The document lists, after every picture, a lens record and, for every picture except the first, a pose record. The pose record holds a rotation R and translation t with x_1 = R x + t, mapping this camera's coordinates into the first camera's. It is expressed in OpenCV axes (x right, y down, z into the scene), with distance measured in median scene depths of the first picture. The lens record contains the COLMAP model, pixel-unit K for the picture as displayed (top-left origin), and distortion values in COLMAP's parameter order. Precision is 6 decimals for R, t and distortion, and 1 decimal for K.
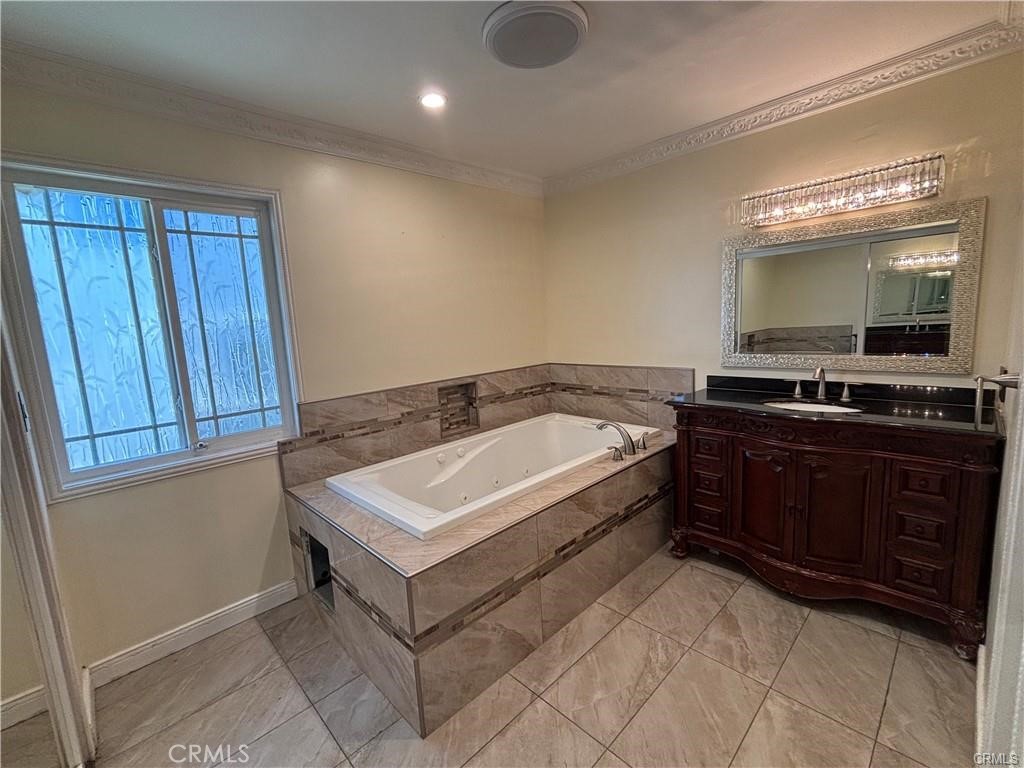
lens RADIAL K [[448.2, 0, 511.2], [0, 448.2, 384.9], [0, 0, 1]] dist [0.000482, -0.000125]
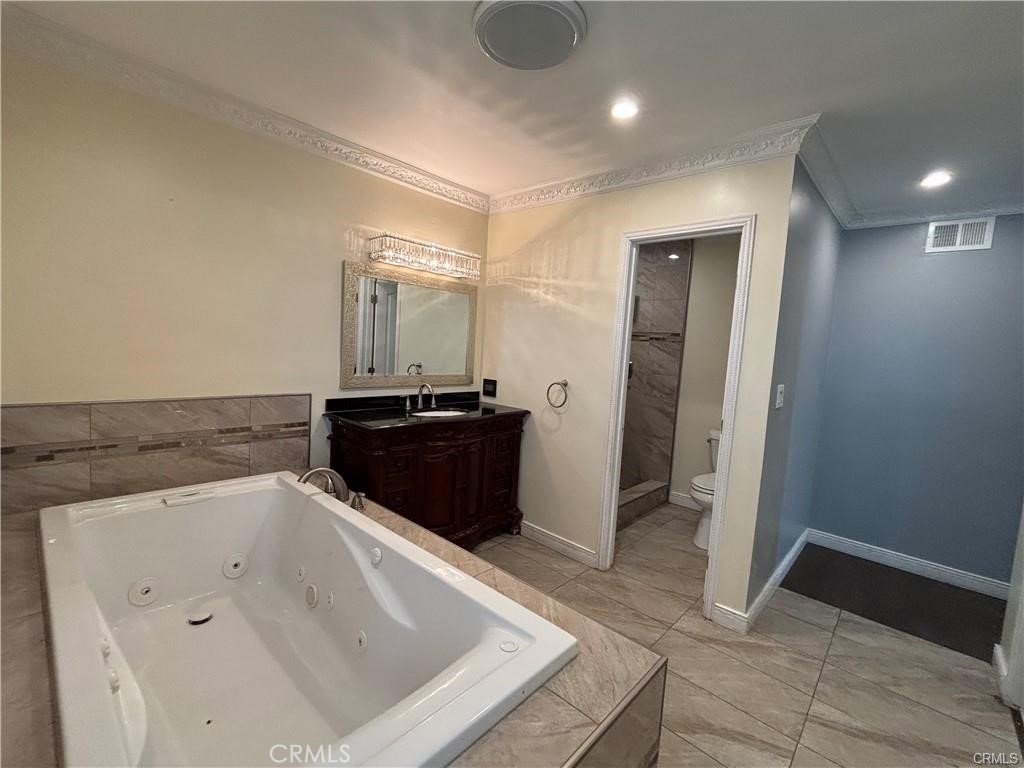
lens RADIAL K [[448.2, 0, 511.2], [0, 448.2, 384.9], [0, 0, 1]] dist [0.000482, -0.000125]
pose [[-0.060771, -0.041968, 0.997269, -0.609522], [0.086813, 0.995107, 0.047167, -0.072225], [-0.994369, 0.089442, -0.056830, 0.786468]]
